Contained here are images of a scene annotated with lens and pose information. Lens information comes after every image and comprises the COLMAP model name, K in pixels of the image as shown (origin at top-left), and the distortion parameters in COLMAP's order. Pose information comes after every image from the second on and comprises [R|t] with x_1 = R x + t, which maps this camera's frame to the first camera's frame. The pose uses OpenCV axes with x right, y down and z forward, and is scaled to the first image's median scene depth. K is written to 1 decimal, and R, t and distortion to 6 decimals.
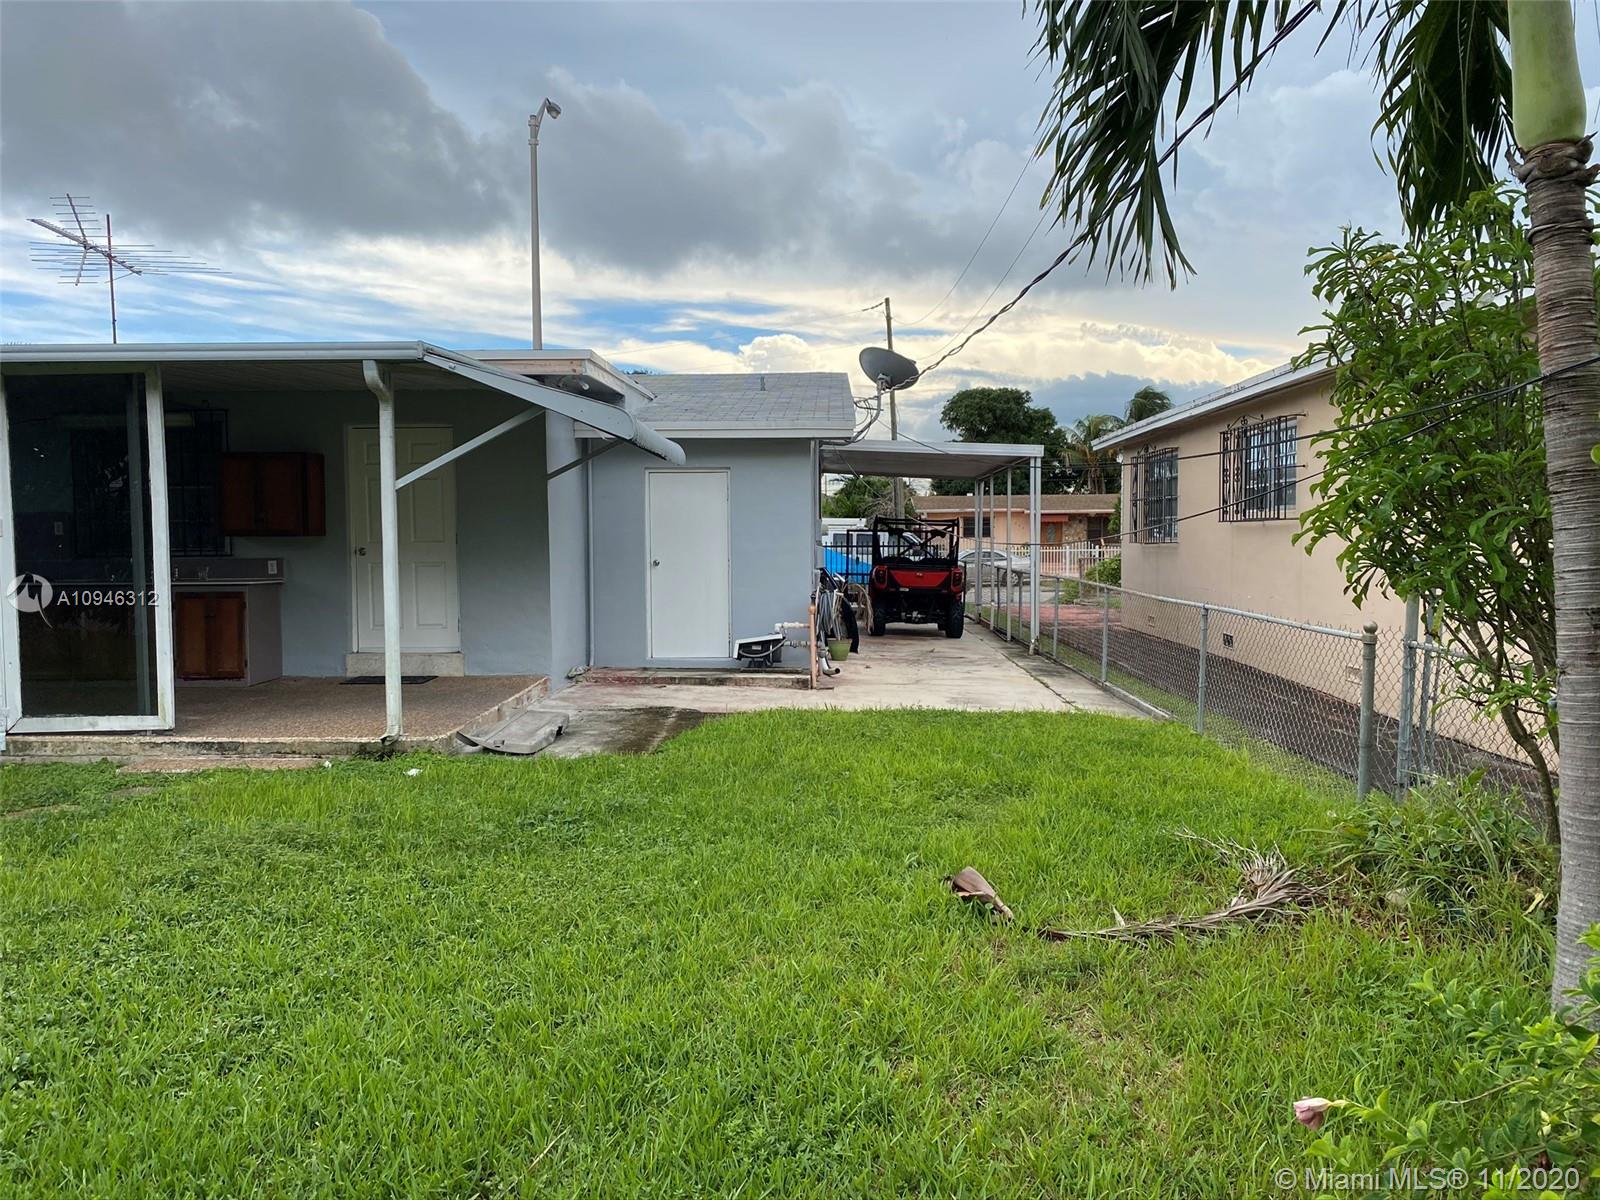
lens RADIAL K [[1235.6, 0, 840.9], [0, 1235.6, 591.2], [0, 0, 1]] dist [-0.004845, -0.007832]
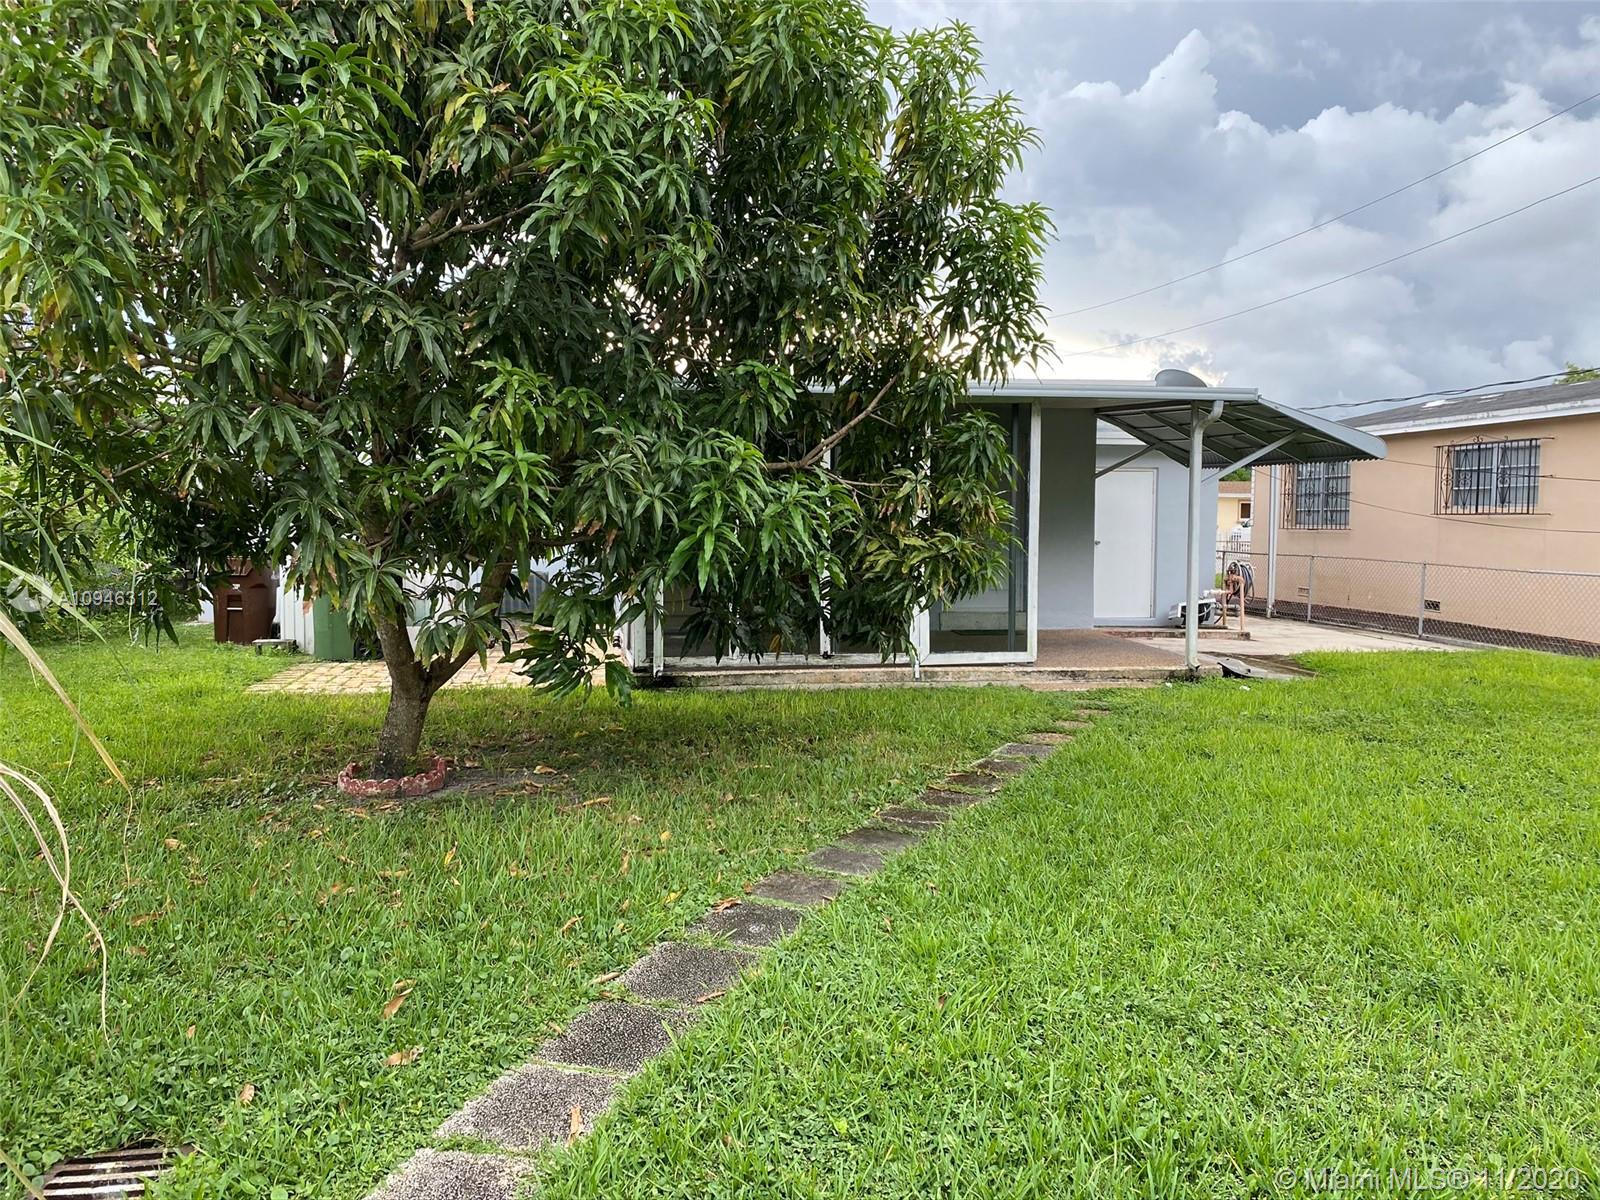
lens RADIAL K [[1235.6, 0, 796.9], [0, 1235.6, 600.2], [0, 0, 1]] dist [-0.004845, -0.007832]
pose [[0.986362, 0.000076, 0.164588, -1.036038], [-0.003706, 0.999757, 0.021749, 0.013999], [-0.164547, -0.022062, 0.986123, -0.319647]]
